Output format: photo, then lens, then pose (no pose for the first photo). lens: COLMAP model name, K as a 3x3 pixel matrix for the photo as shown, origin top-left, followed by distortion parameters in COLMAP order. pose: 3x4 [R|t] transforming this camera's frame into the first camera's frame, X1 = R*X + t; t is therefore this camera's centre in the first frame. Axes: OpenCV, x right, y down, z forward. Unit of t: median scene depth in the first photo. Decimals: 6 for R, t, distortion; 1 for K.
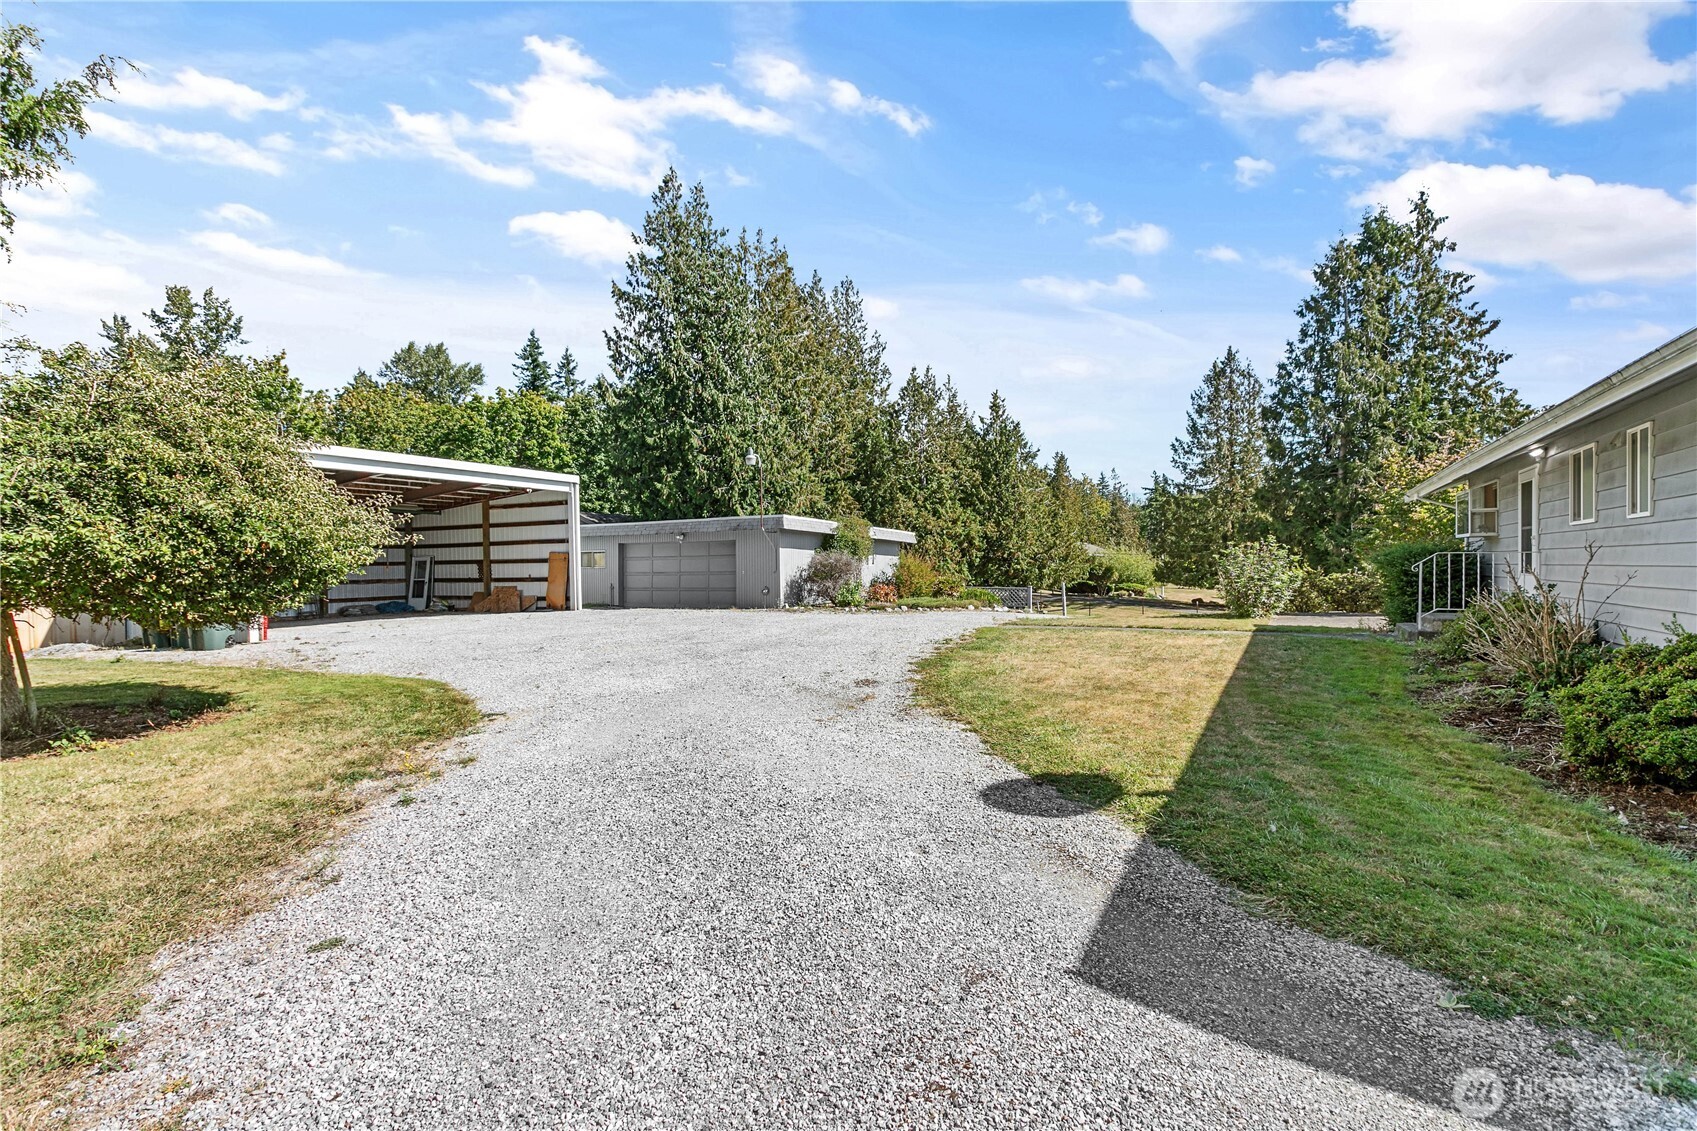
lens RADIAL K [[805.1, 0, 847.2], [0, 805.1, 573.0], [0, 0, 1]] dist [0.001959, 0.000436]
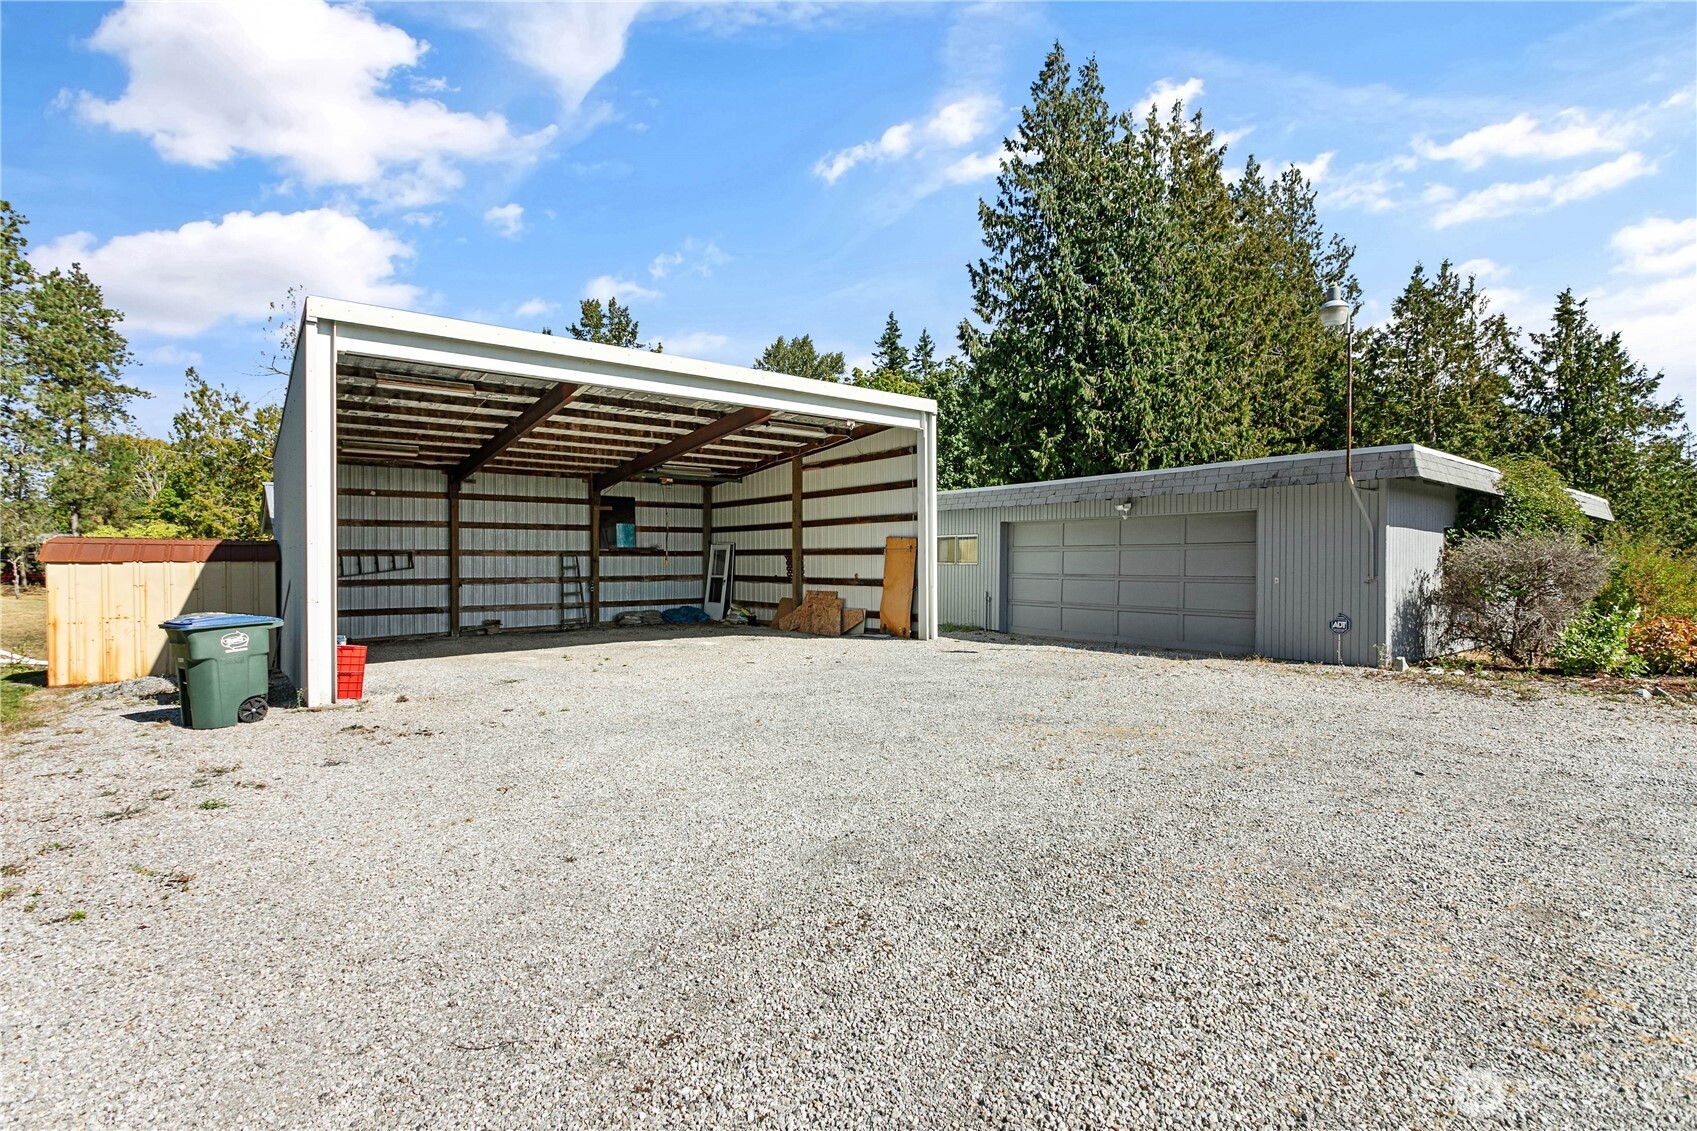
lens RADIAL K [[796.5, 0, 841.9], [0, 796.5, 563.3], [0, 0, 1]] dist [0.002616, 0.000329]
pose [[0.906547, 0.014974, -0.421838, -0.077508], [-0.016256, 0.999868, 0.000557, -0.003120], [0.421791, 0.006352, 0.906671, 0.231771]]
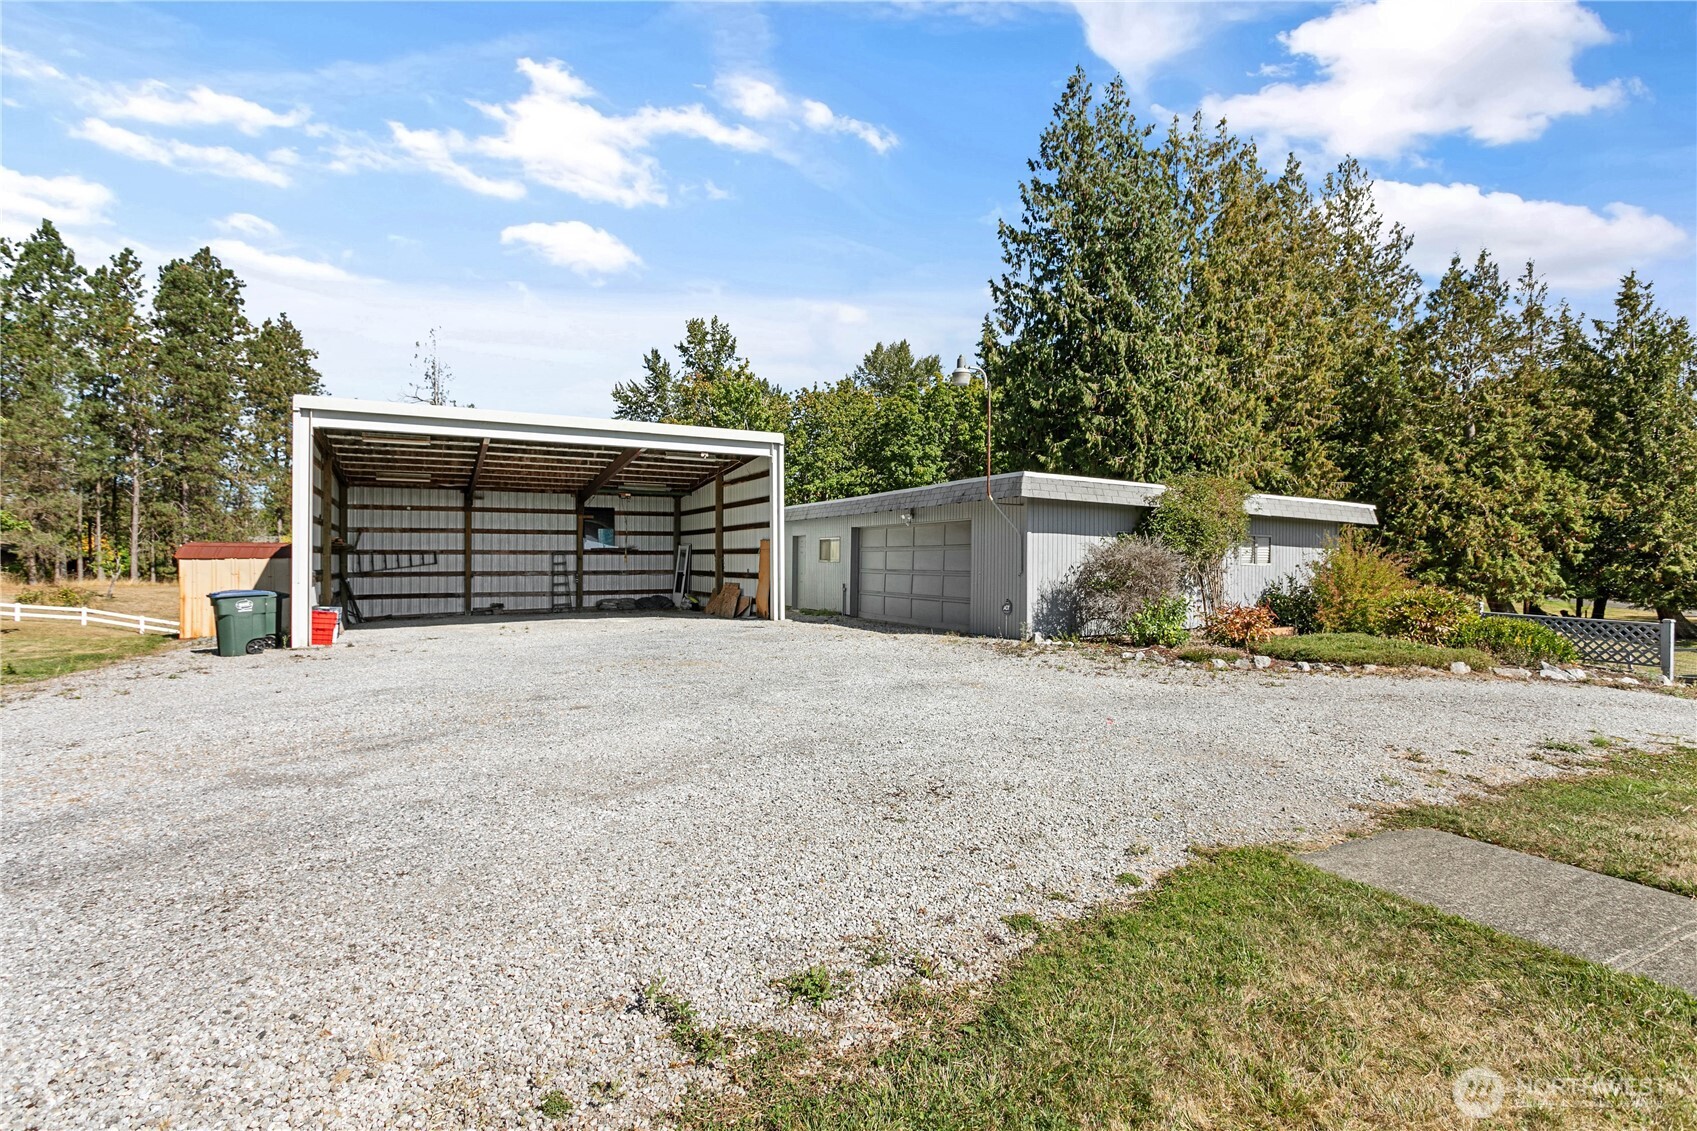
lens RADIAL K [[804.9, 0, 846.7], [0, 804.9, 557.2], [0, 0, 1]] dist [-0.000292, 0.000268]
pose [[0.820534, 0.013612, -0.571435, 0.062043], [-0.018136, 0.999833, -0.002224, -0.004718], [0.571310, 0.012188, 0.820644, 0.219062]]
